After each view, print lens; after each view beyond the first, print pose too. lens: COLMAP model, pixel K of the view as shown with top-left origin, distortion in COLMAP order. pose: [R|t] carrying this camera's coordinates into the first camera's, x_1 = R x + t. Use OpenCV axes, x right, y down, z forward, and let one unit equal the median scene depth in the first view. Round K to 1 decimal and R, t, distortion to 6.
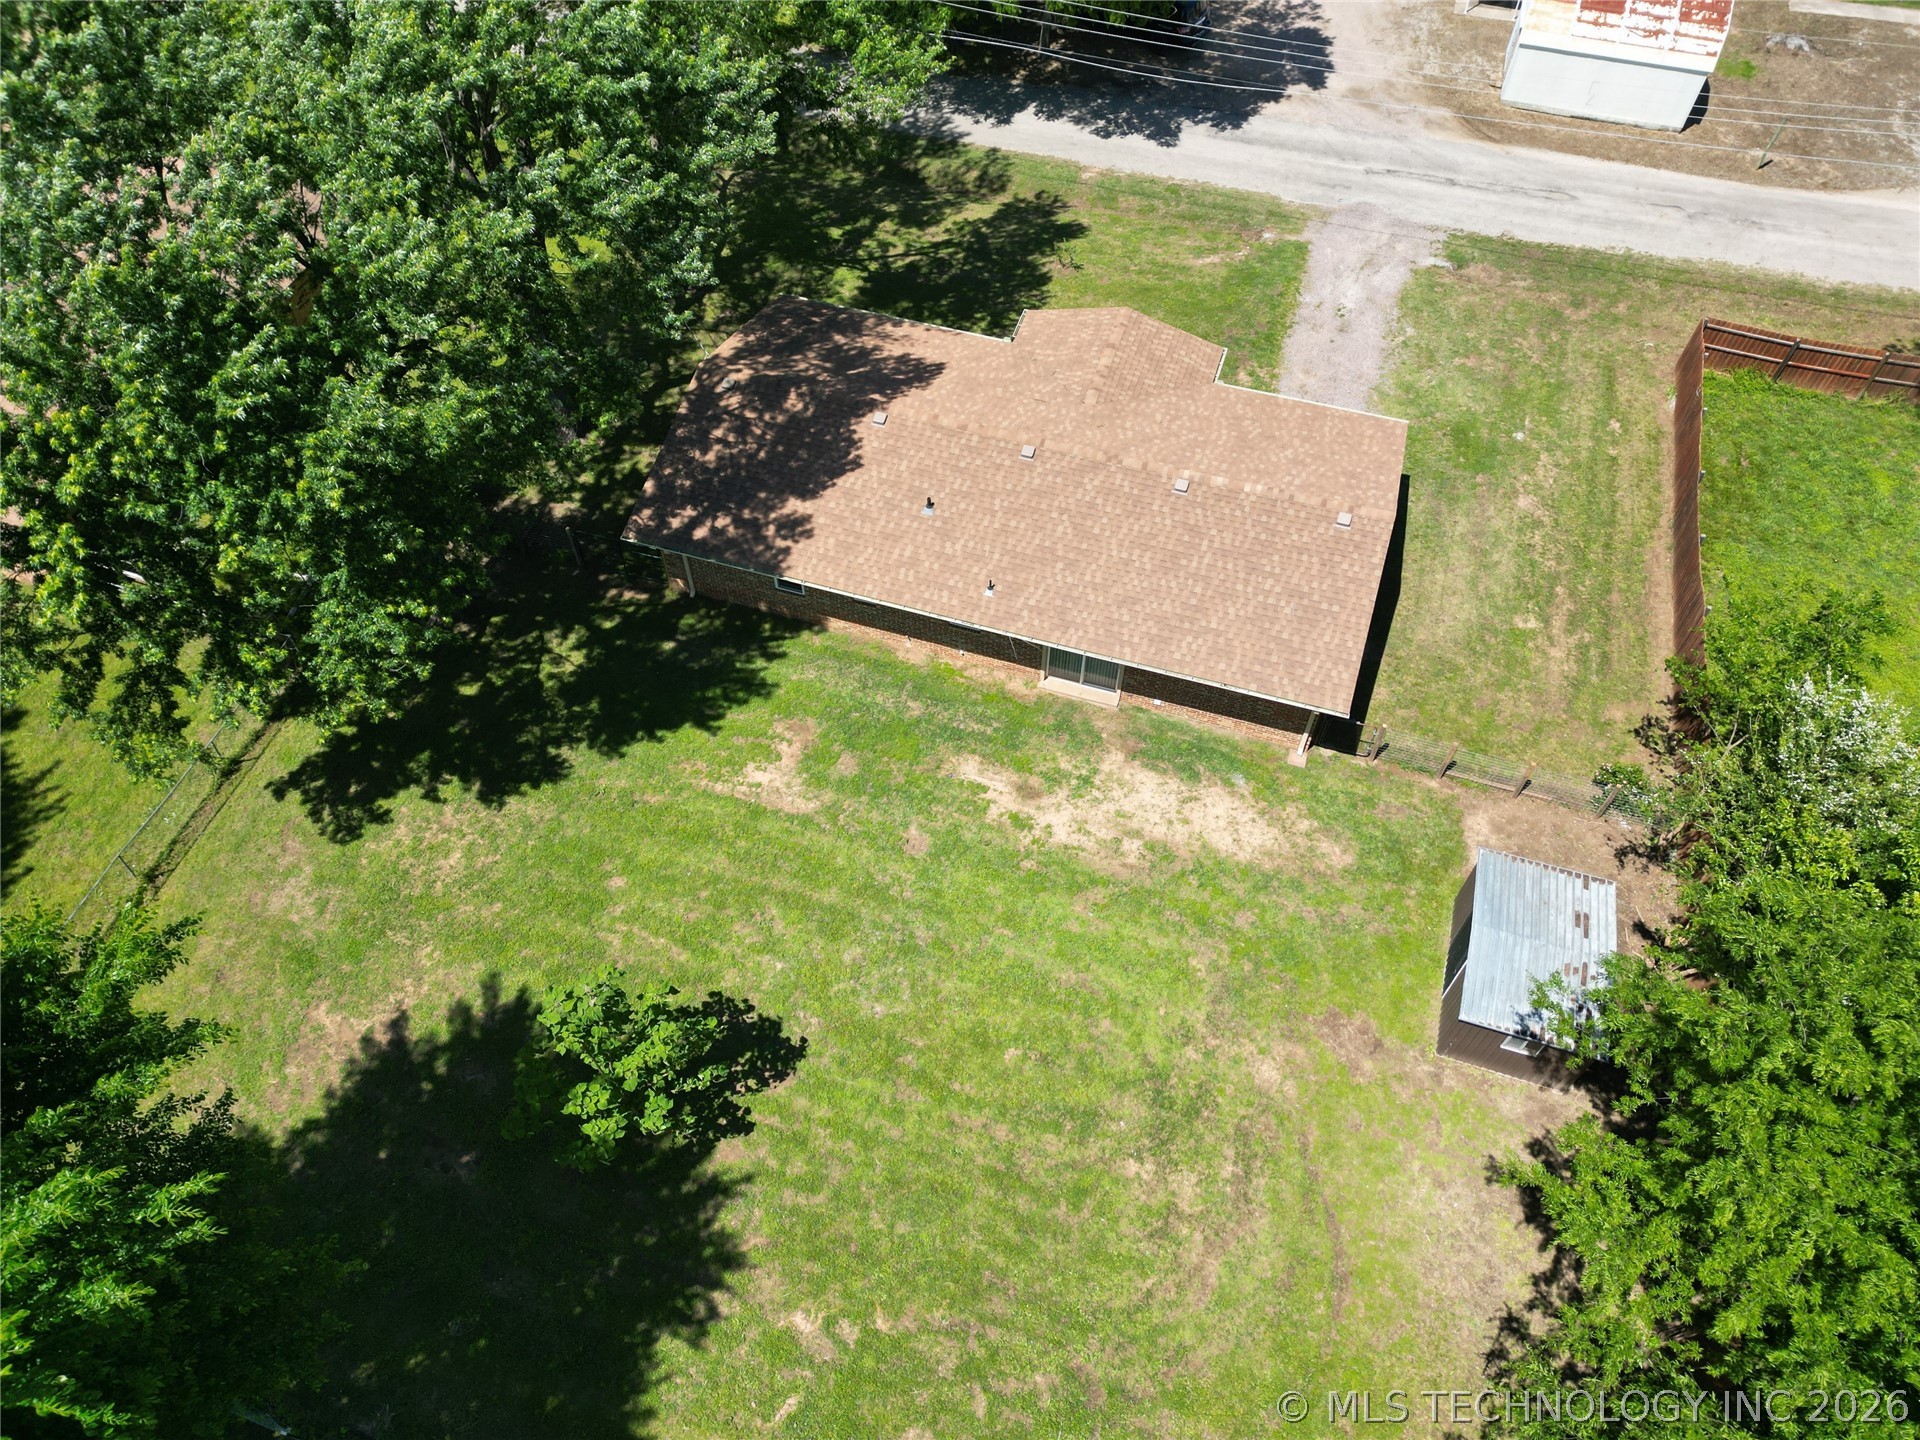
lens RADIAL K [[1345.1, 0, 957.6], [0, 1345.1, 708.3], [0, 0, 1]] dist [0.072216, -0.074985]
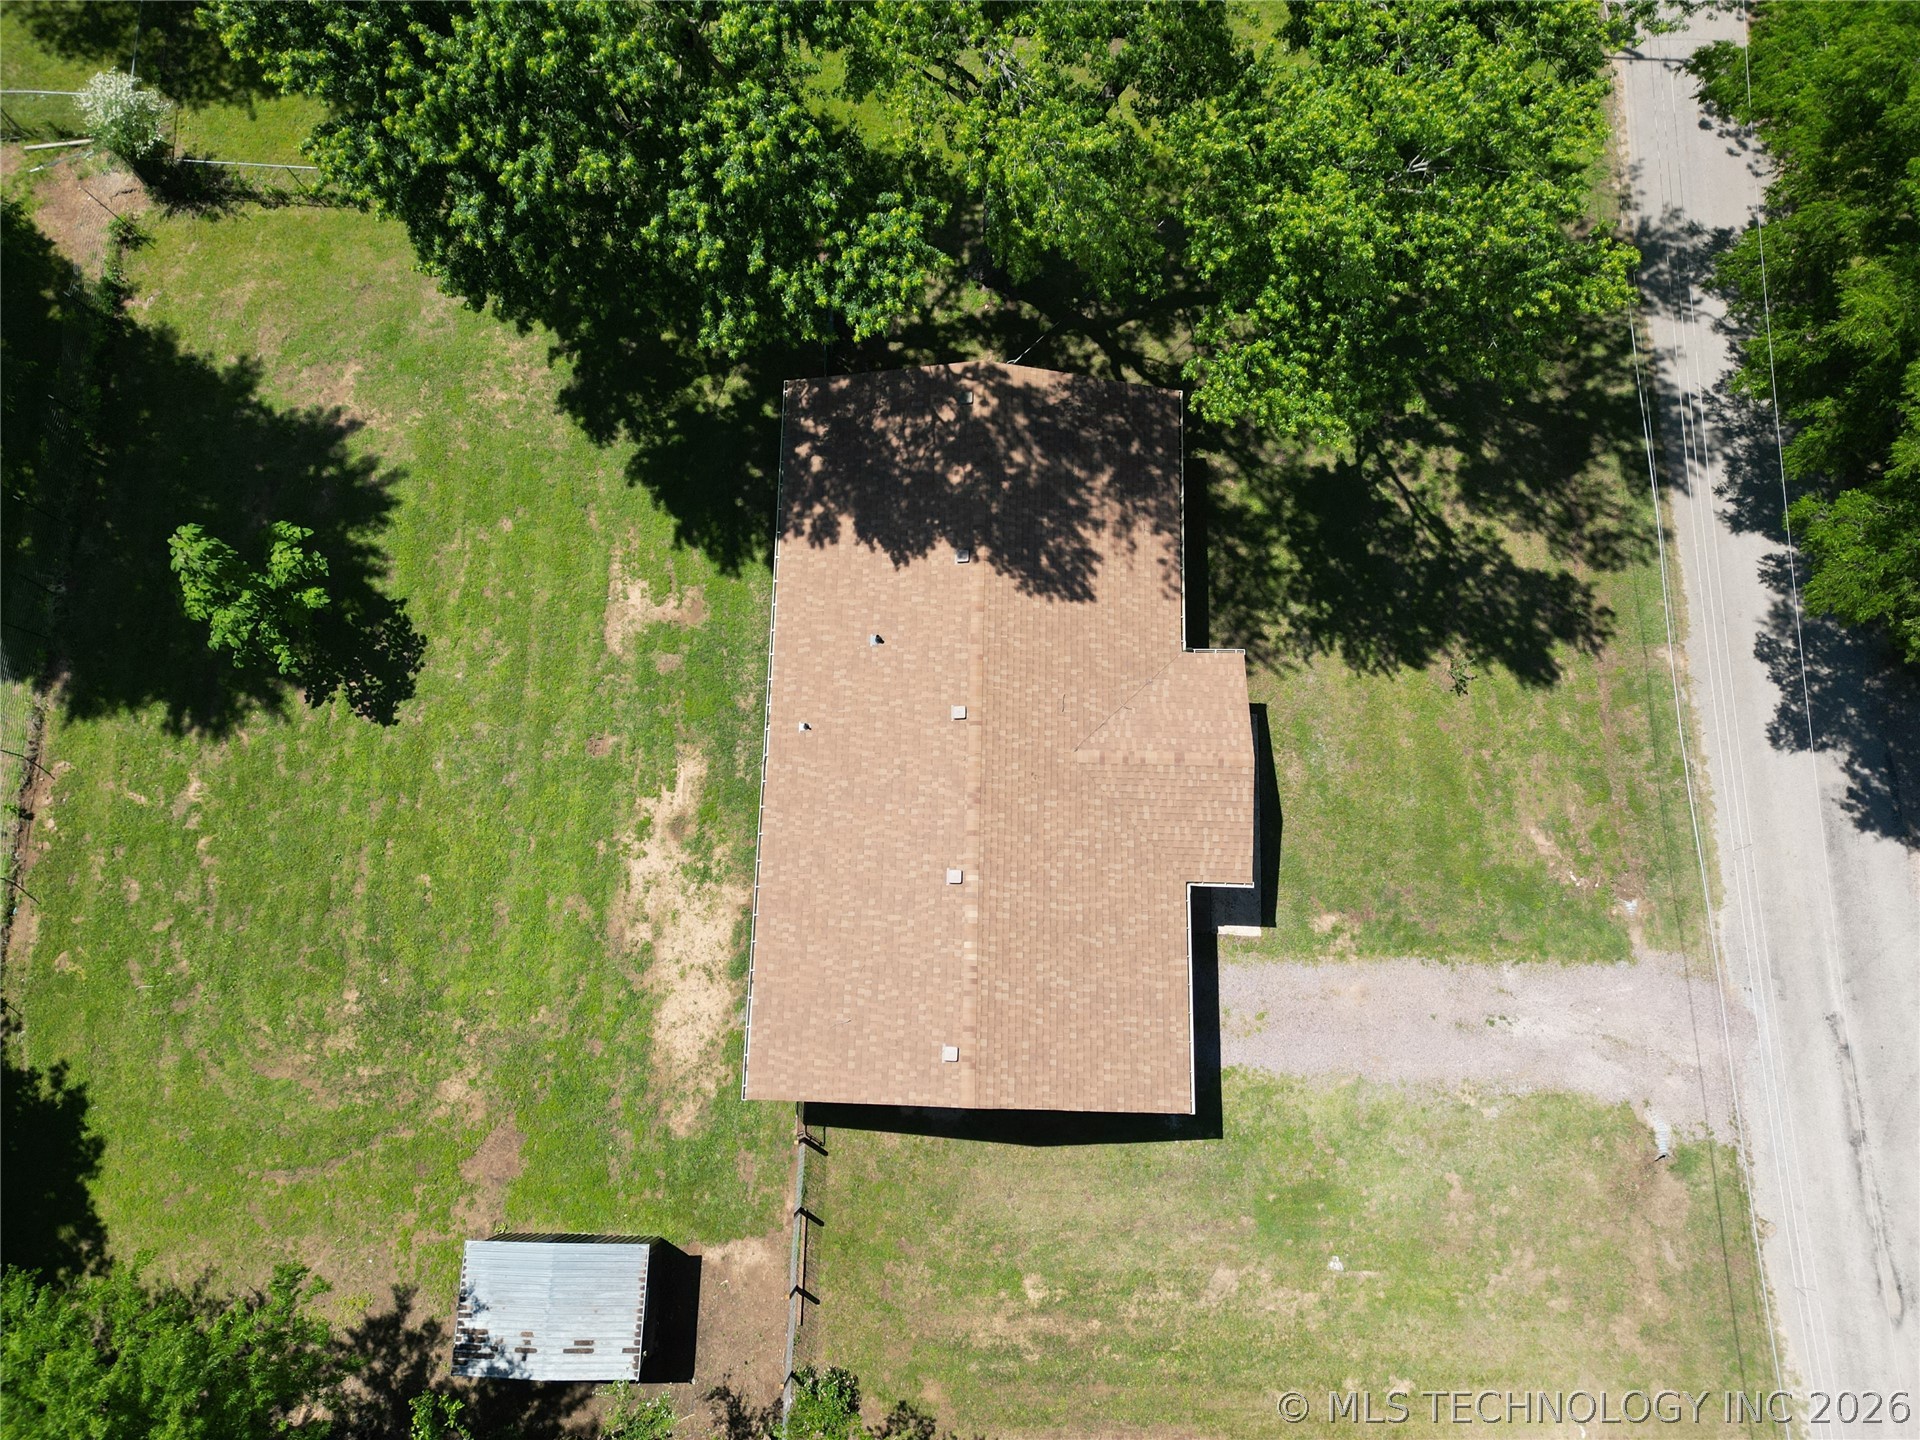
lens RADIAL K [[1345.1, 0, 970.6], [0, 1345.1, 711.7], [0, 0, 1]] dist [0.072216, -0.074985]
pose [[0.286060, 0.929353, -0.233391, 0.264189], [-0.767505, 0.368051, 0.524857, -0.665591], [0.573678, 0.028988, 0.818568, 0.219856]]
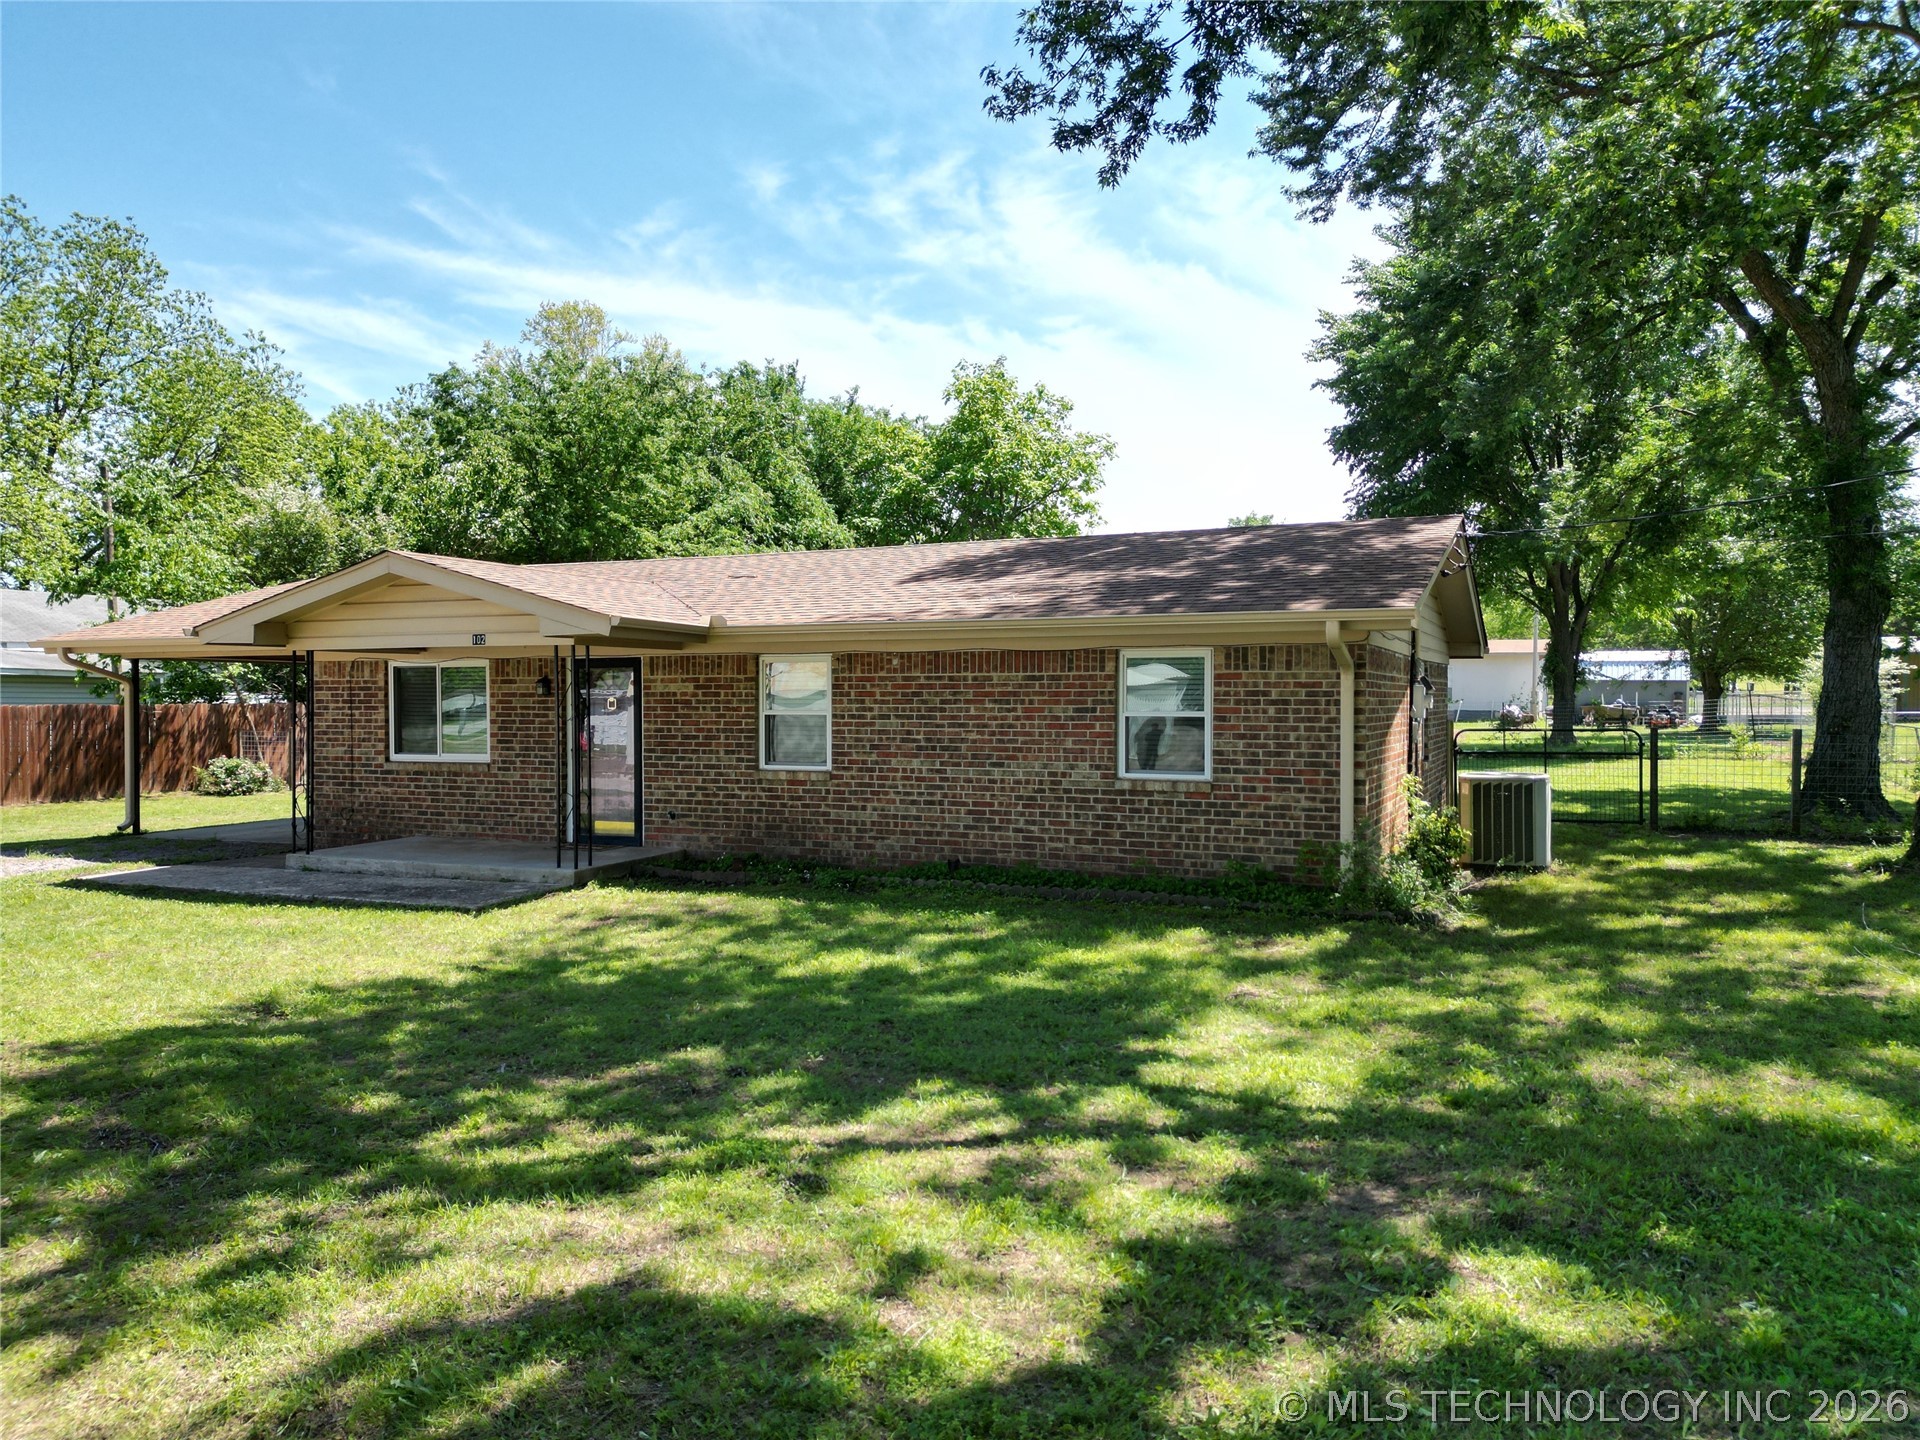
lens RADIAL K [[1345.1, 0, 943.7], [0, 1345.1, 716.1], [0, 0, 1]] dist [0.072216, -0.074985]
pose [[-0.992280, -0.018406, 0.122648, -0.076000], [0.088539, 0.587358, 0.804470, -0.595557], [-0.086845, 0.809118, -0.581194, 1.339974]]
